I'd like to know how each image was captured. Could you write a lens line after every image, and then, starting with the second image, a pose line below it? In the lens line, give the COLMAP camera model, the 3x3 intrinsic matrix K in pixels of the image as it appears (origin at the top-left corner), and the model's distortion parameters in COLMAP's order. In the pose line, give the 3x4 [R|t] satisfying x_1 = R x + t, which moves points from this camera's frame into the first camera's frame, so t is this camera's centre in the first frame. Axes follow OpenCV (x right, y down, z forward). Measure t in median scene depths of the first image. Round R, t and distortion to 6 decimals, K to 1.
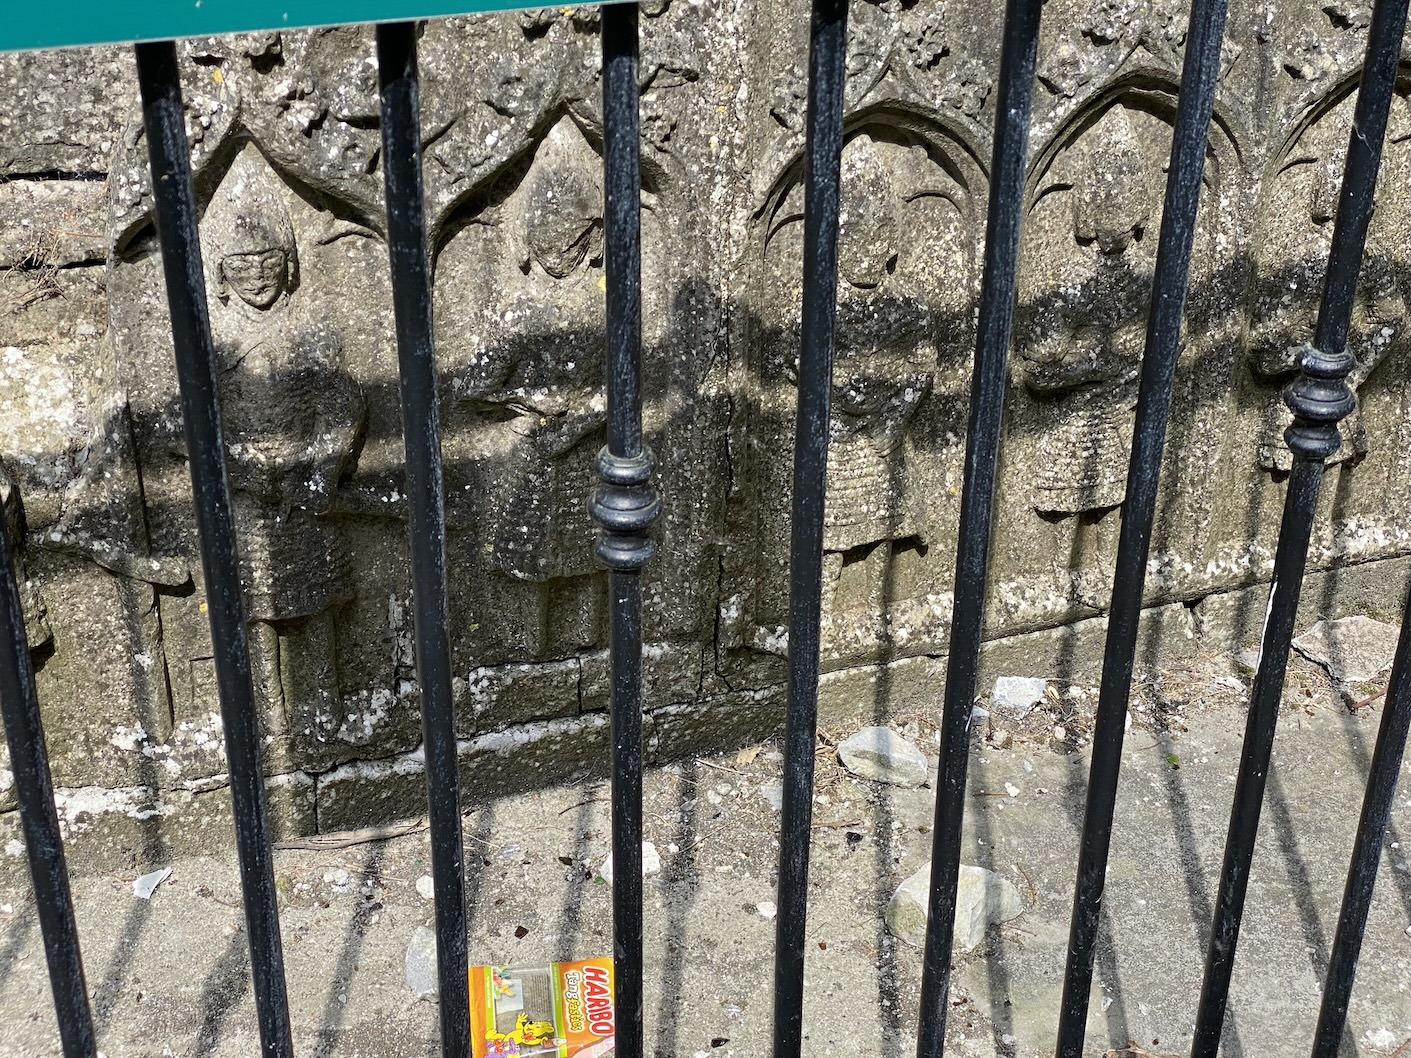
lens RADIAL K [[2102.7, 0, 705.5], [0, 2102.7, 529.0], [0, 0, 1]] dist [0.133078, -0.216143]
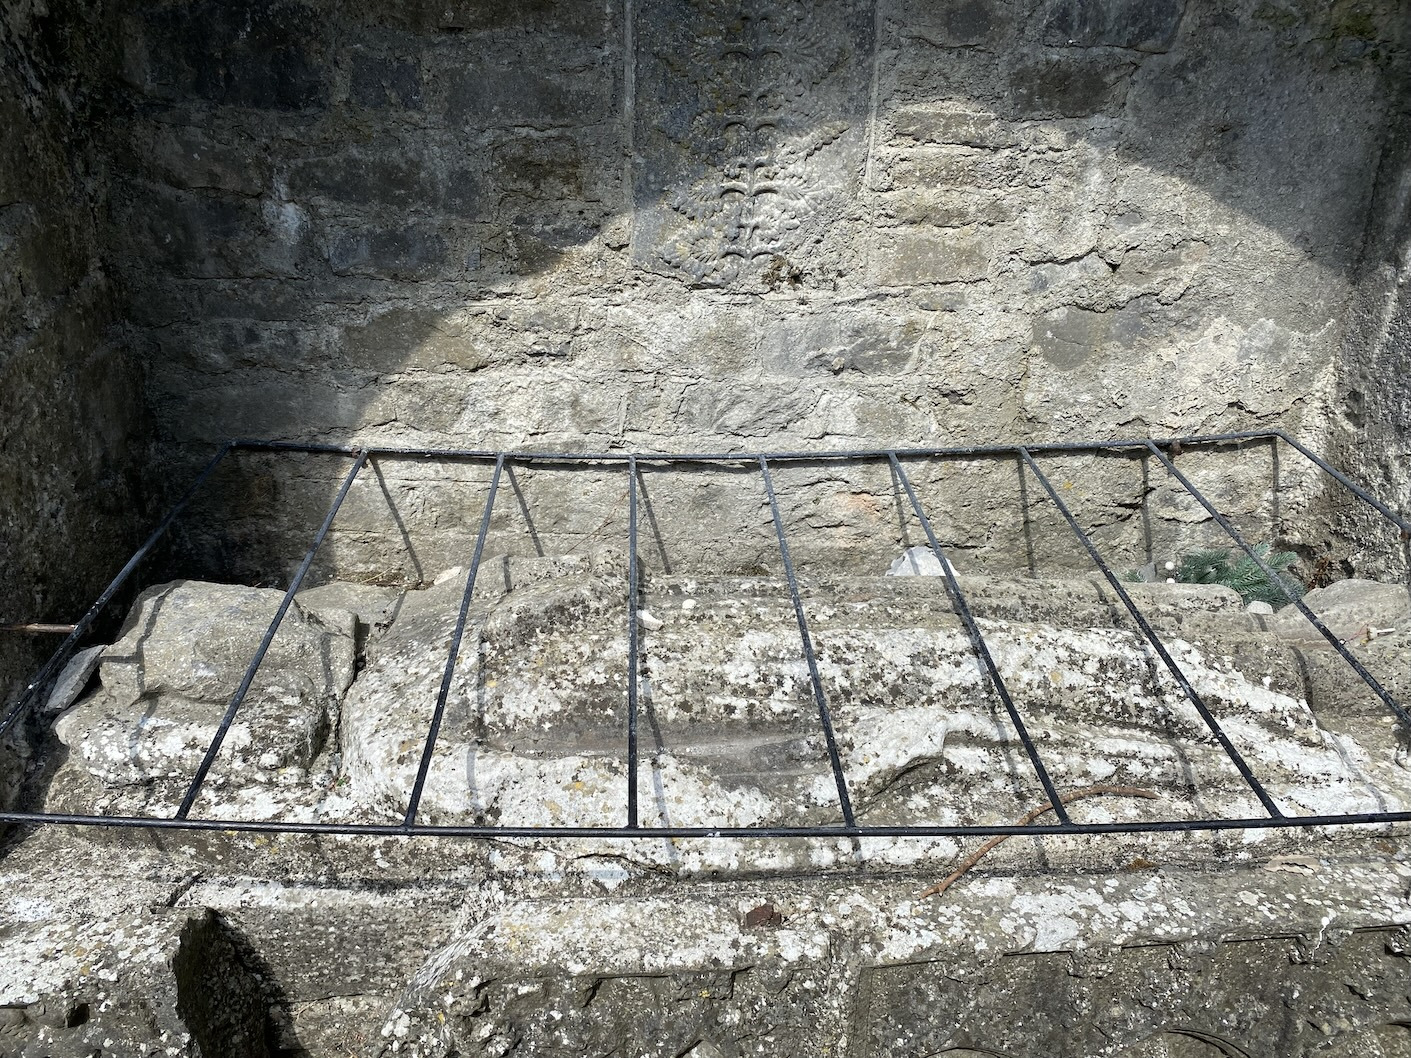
lens RADIAL K [[1069.4, 0, 696.9], [0, 1069.4, 525.3], [0, 0, 1]] dist [0.002157, 0.003043]
pose [[0.968700, 0.092247, -0.230456, 0.051568], [-0.111106, 0.991325, -0.070216, -0.455682], [0.221980, 0.093623, 0.970546, 0.319960]]
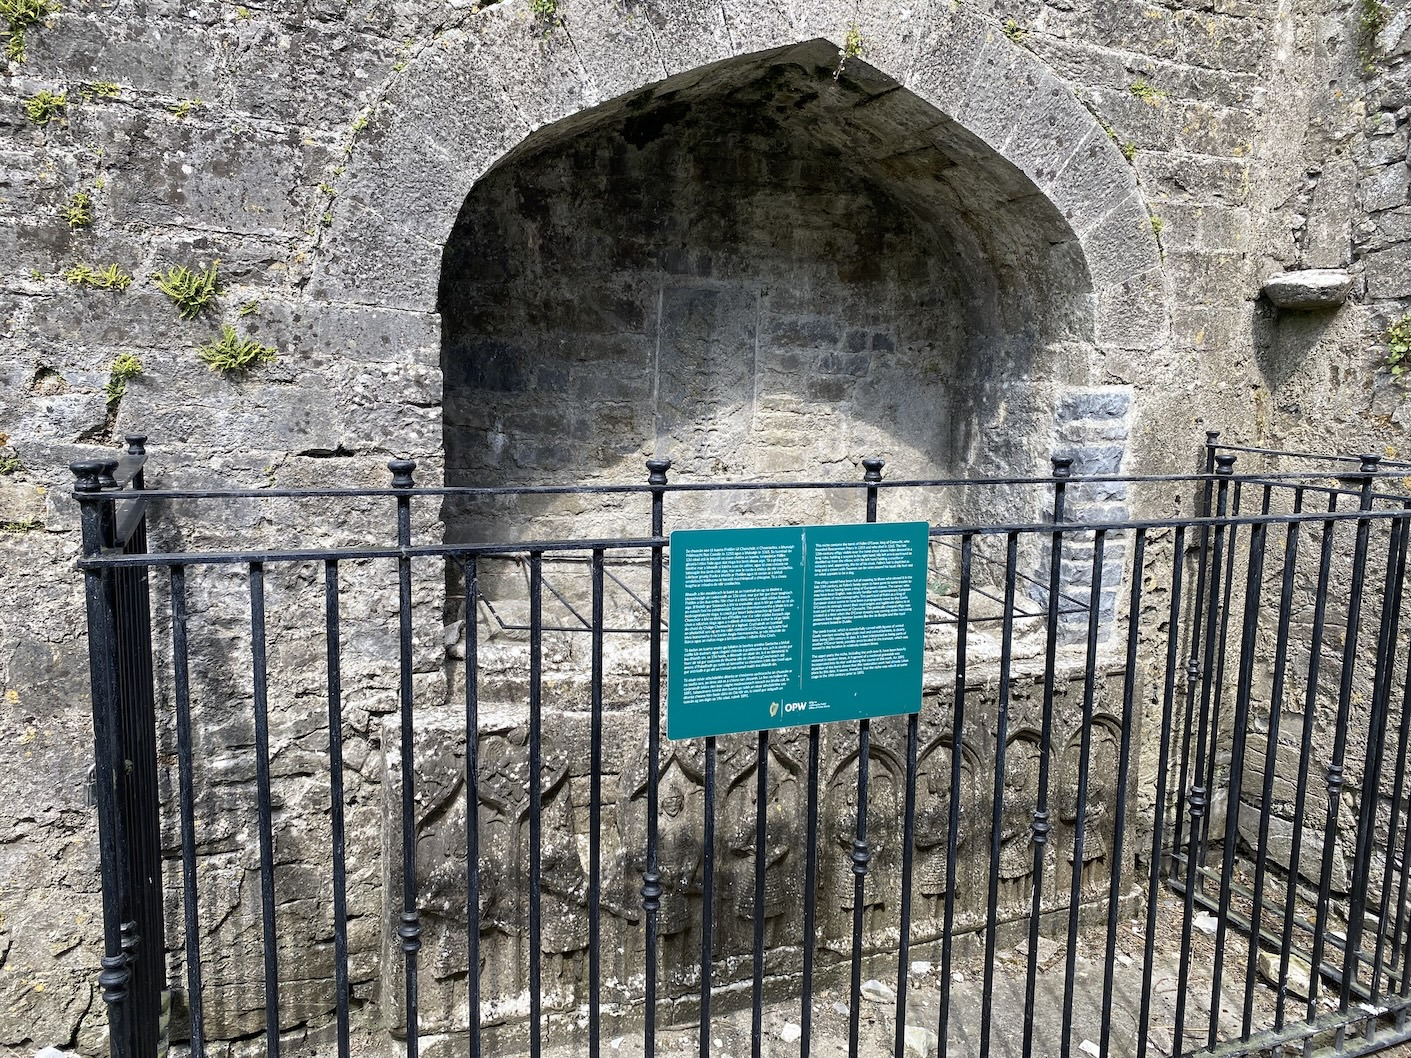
lens RADIAL K [[1106.0, 0, 678.4], [0, 1106.0, 527.1], [0, 0, 1]] dist [0.130409, -0.354362]
pose [[0.998105, -0.002797, 0.061464, -0.291029], [0.026507, 0.921054, -0.388531, 0.128008], [-0.055525, 0.389424, 0.919383, -0.594085]]
